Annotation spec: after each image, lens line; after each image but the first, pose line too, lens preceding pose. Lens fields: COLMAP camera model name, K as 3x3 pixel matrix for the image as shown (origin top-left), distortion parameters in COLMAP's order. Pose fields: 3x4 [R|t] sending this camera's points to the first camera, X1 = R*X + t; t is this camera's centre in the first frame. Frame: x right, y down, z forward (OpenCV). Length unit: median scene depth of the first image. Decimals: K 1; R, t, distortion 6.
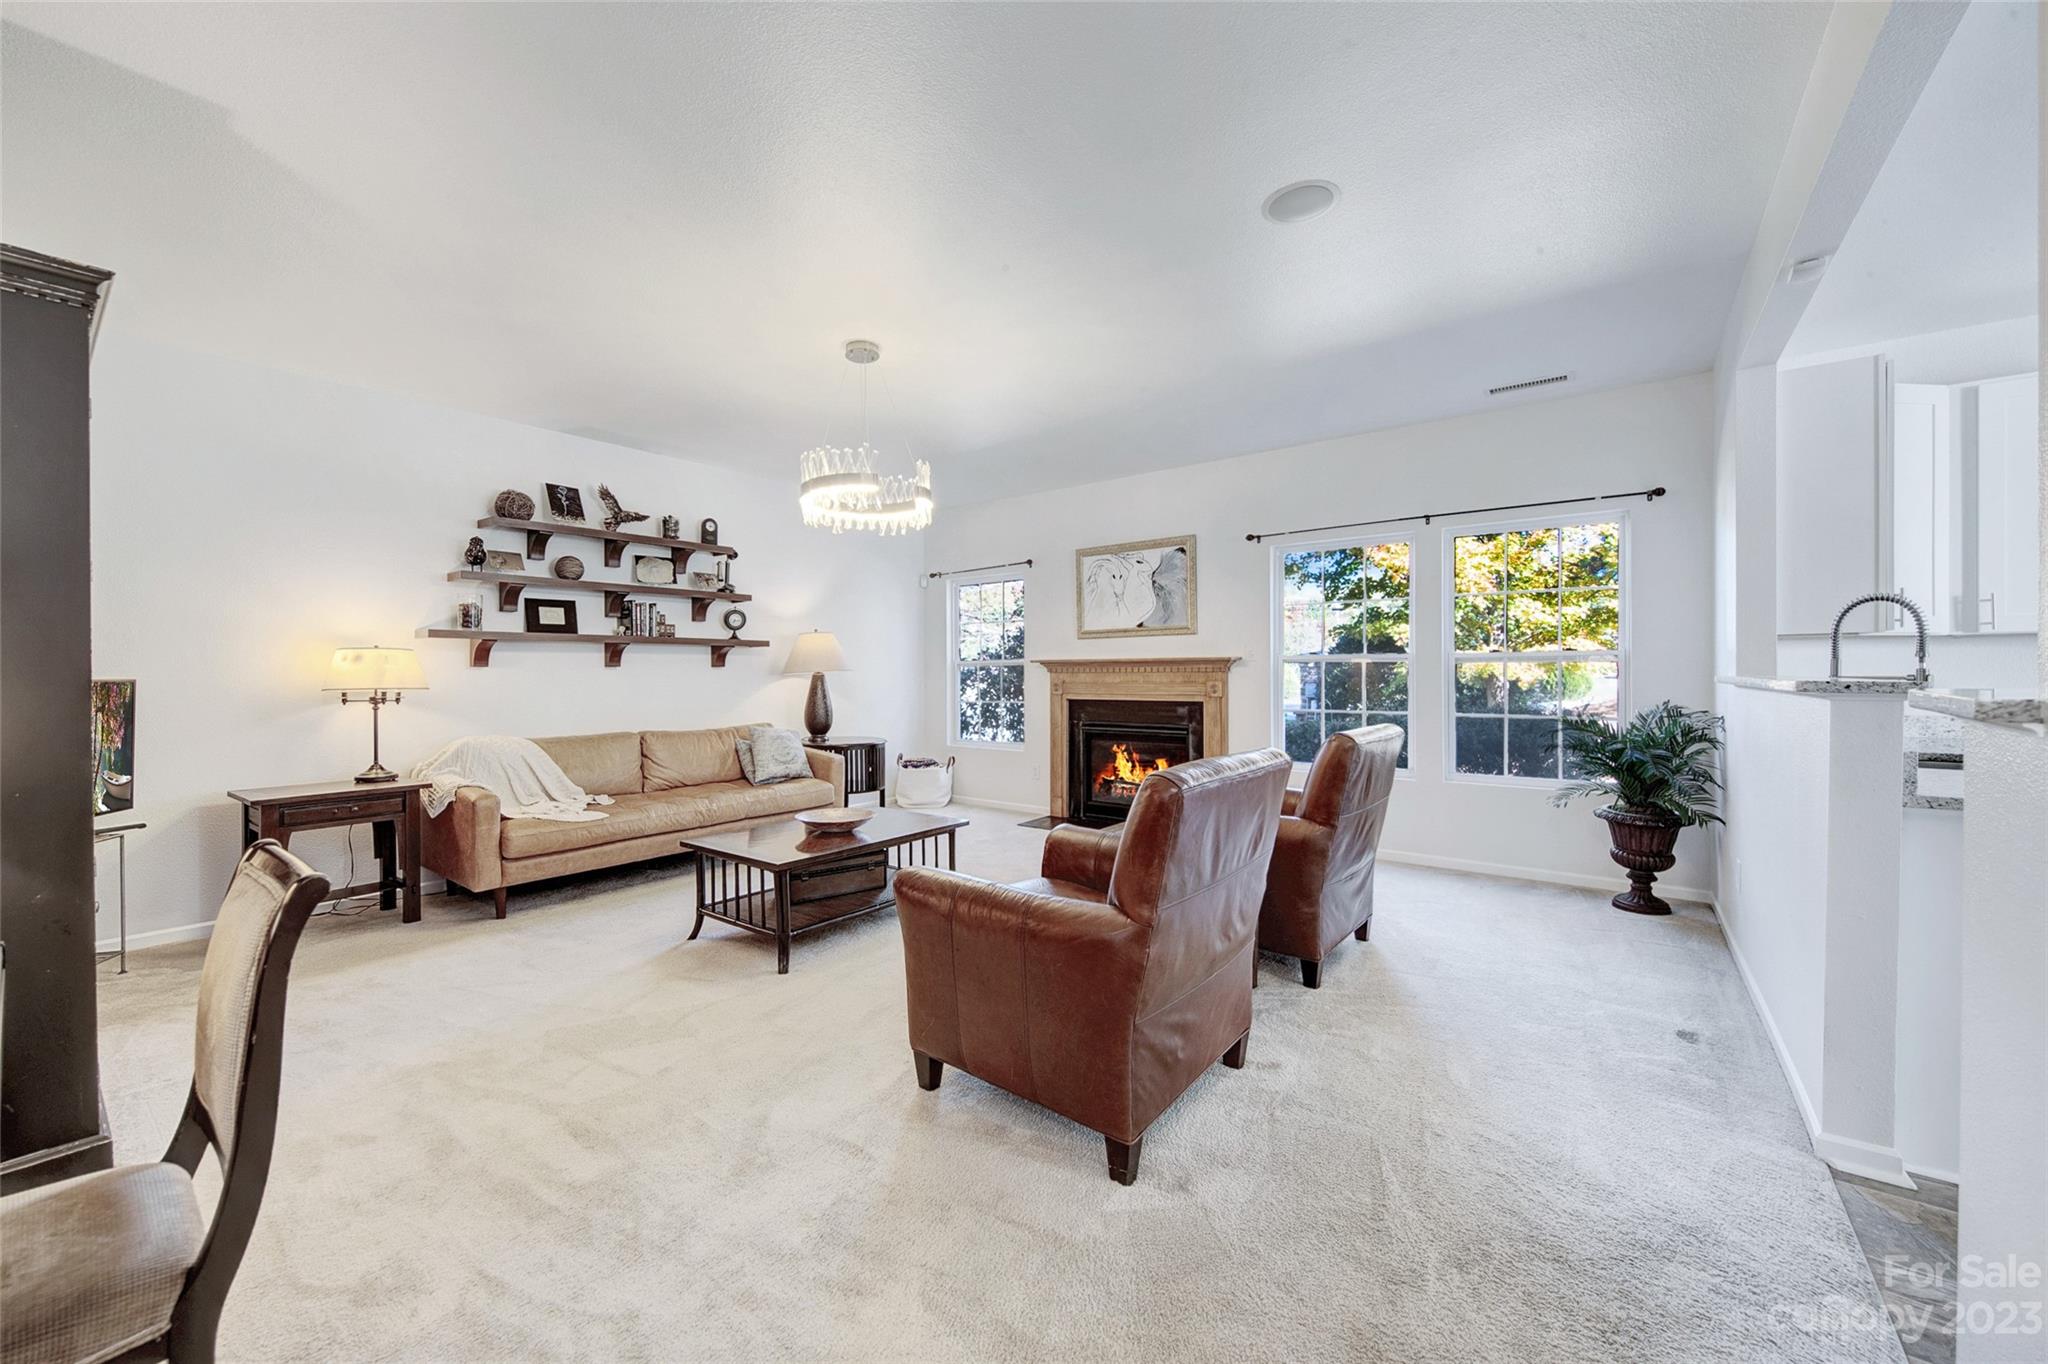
lens RADIAL K [[758.2, 0, 1024.0], [0, 758.2, 682.0], [0, 0, 1]] dist [-0.000152, -0.000050]
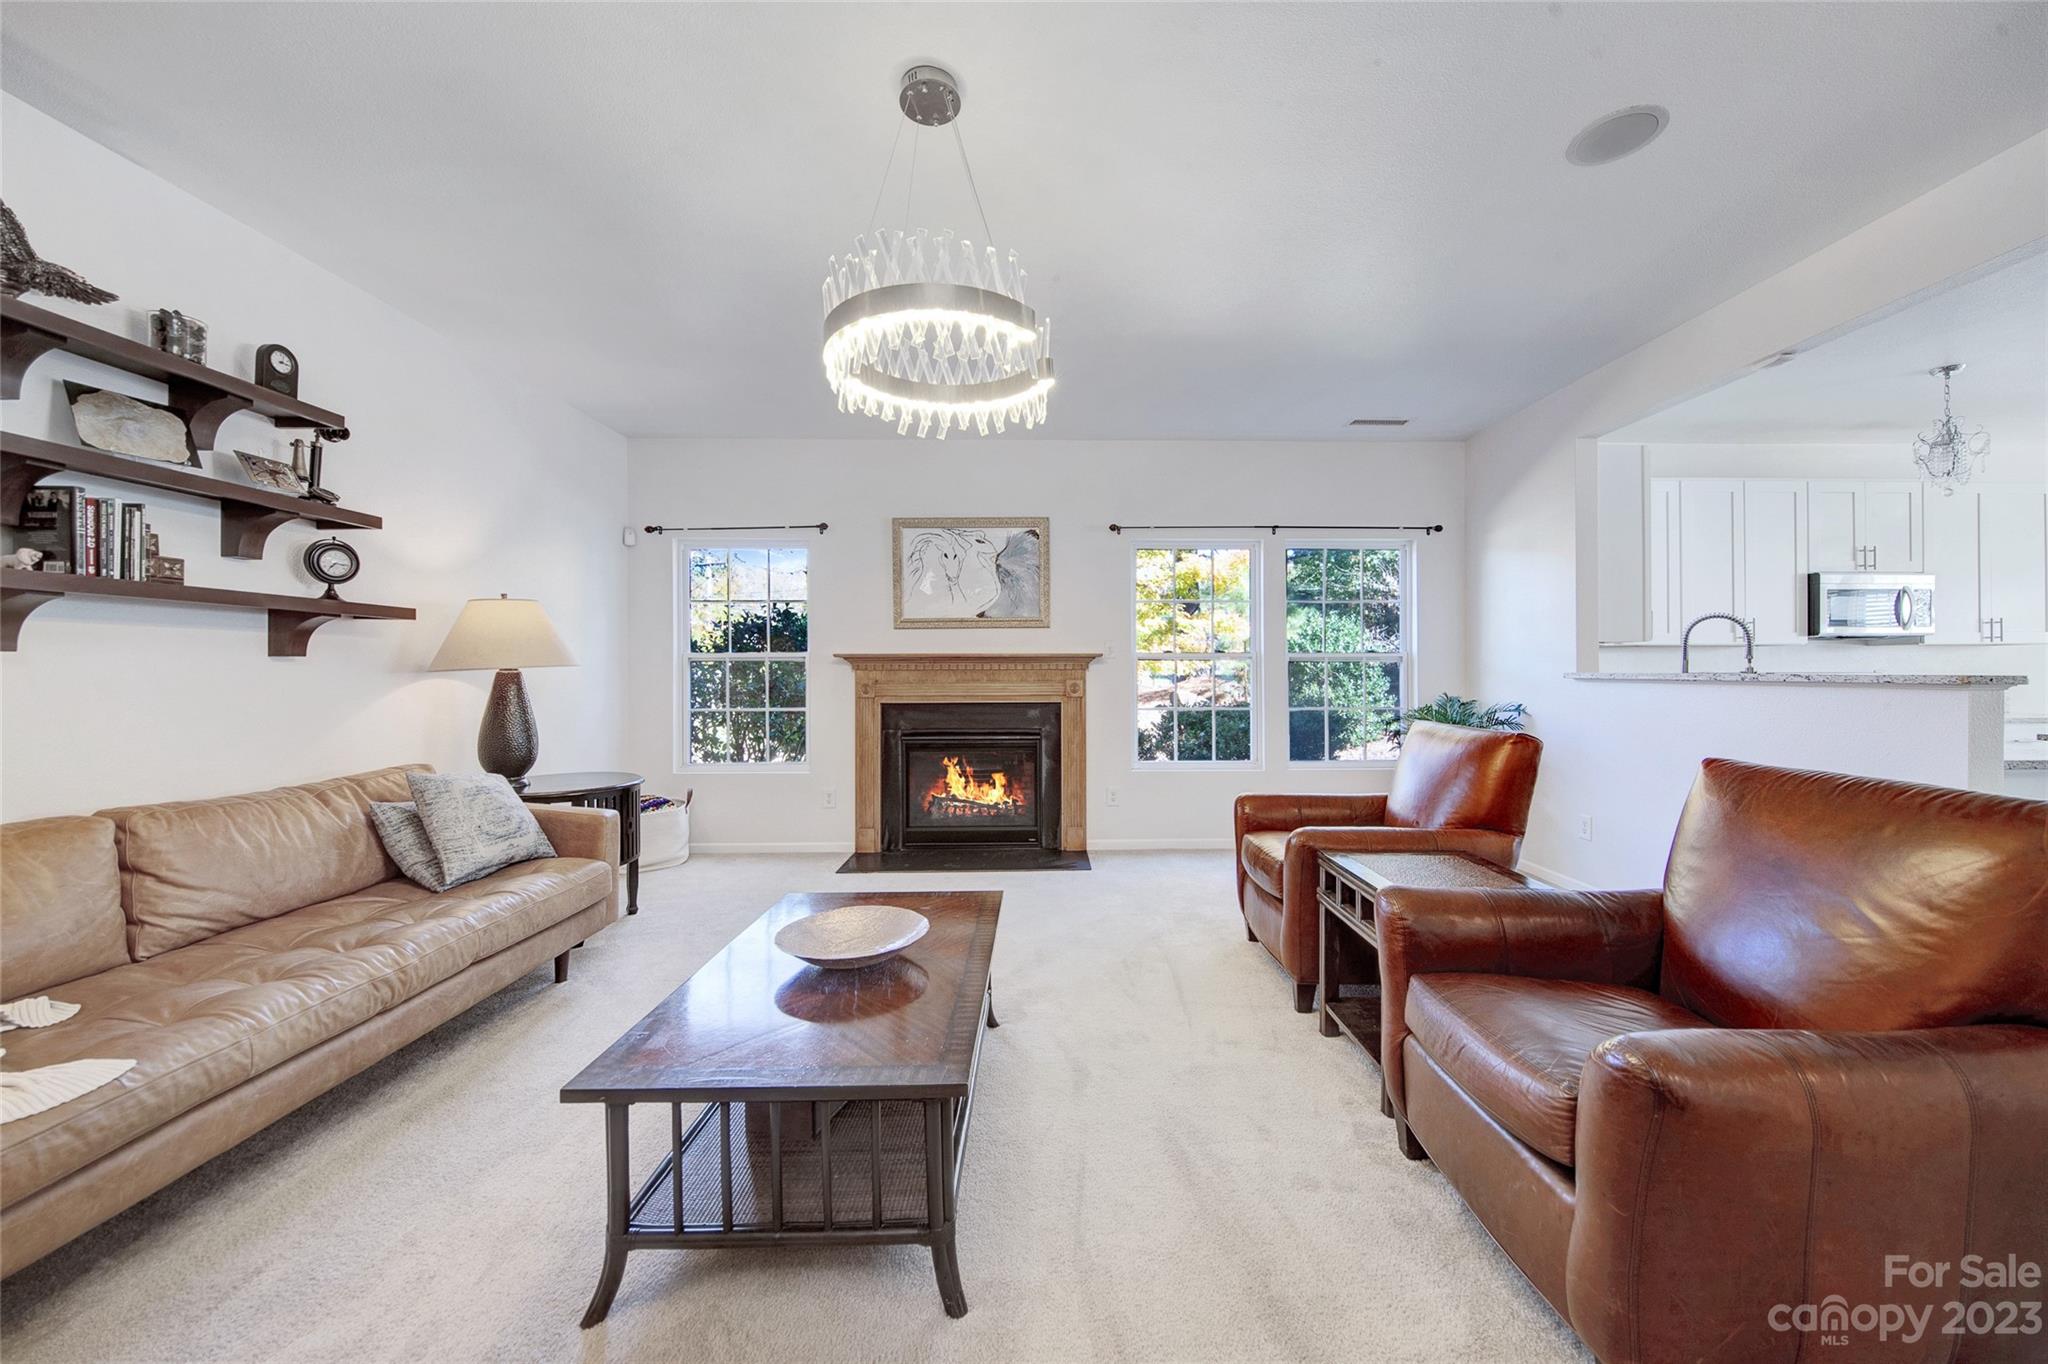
lens RADIAL K [[709.4, 0, 1047.7], [0, 709.4, 672.2], [0, 0, 1]] dist [0.001232, -0.004218]
pose [[0.787615, 0.001443, 0.616165, -0.298901], [0.006489, 0.999922, -0.010636, -0.001276], [-0.616133, 0.012376, 0.787545, 0.343886]]
